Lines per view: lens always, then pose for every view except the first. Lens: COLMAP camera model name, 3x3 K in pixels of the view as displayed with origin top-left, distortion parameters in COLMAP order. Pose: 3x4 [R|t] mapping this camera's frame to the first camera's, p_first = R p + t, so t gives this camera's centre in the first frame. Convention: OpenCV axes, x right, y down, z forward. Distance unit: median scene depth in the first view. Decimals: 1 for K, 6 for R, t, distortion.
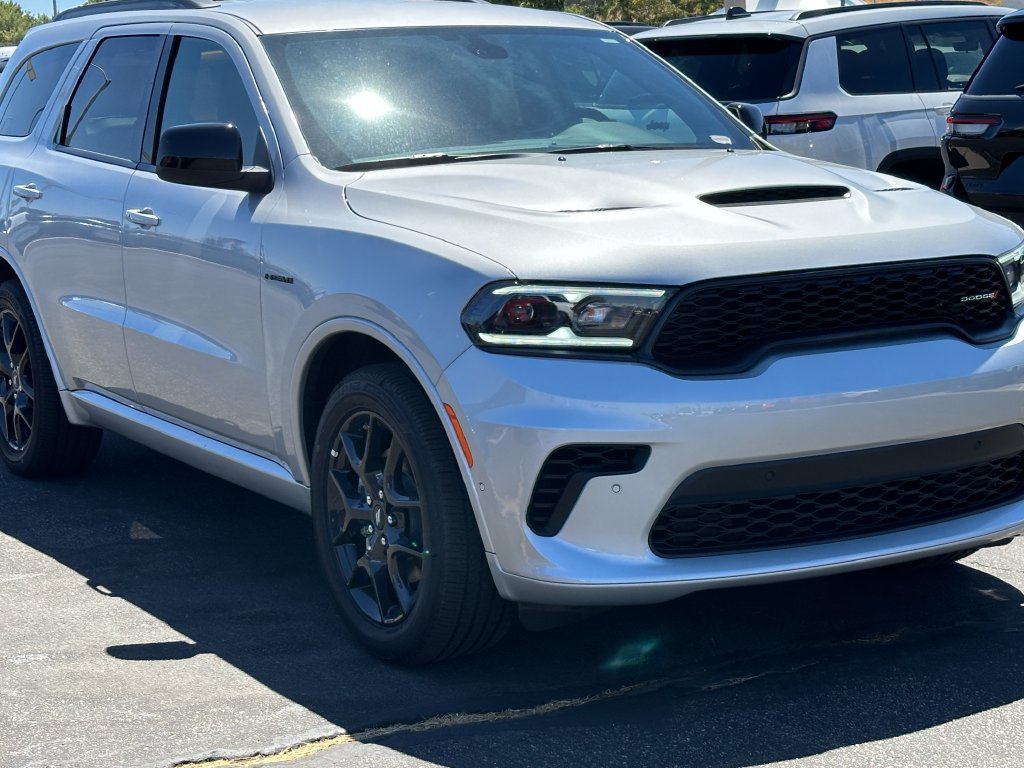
lens RADIAL K [[2014.5, 0, 483.9], [0, 2014.5, 383.9], [0, 0, 1]] dist [0.073026, 0.286075]
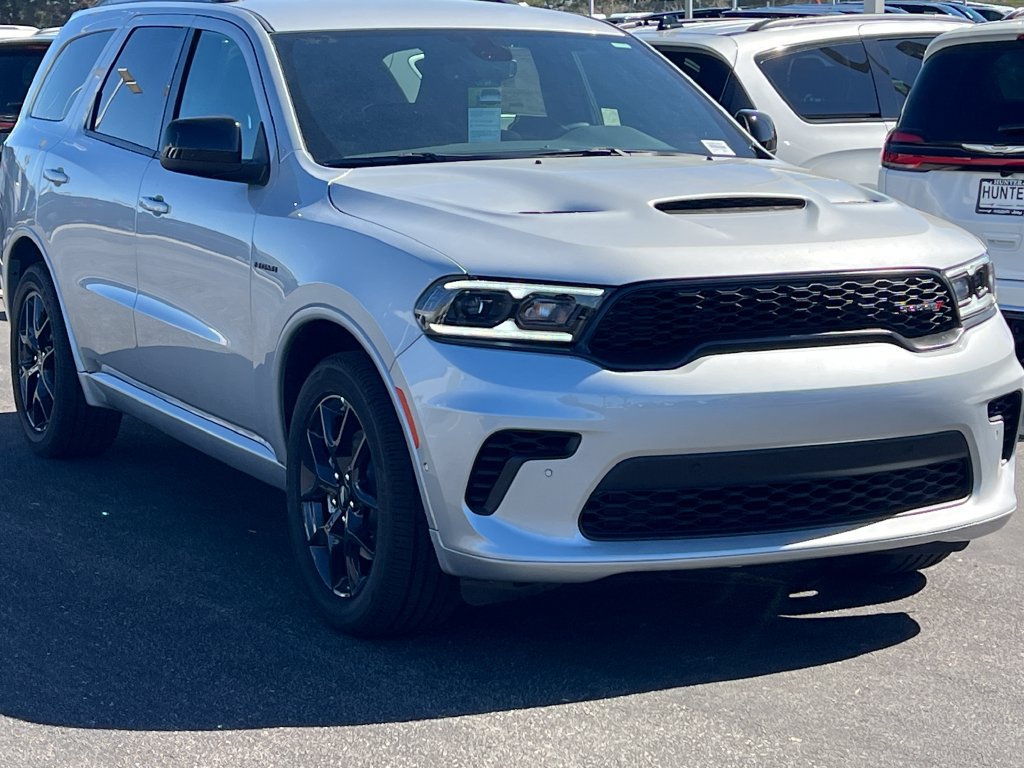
lens RADIAL K [[2252.0, 0, 512.0], [0, 2252.0, 384.0], [0, 0, 1]] dist [0.108306, 0.205889]
pose [[0.997871, 0.037315, -0.053488, 0.106116], [-0.037697, 0.999270, -0.006143, 0.012600], [0.053220, 0.008146, 0.998550, -0.191285]]
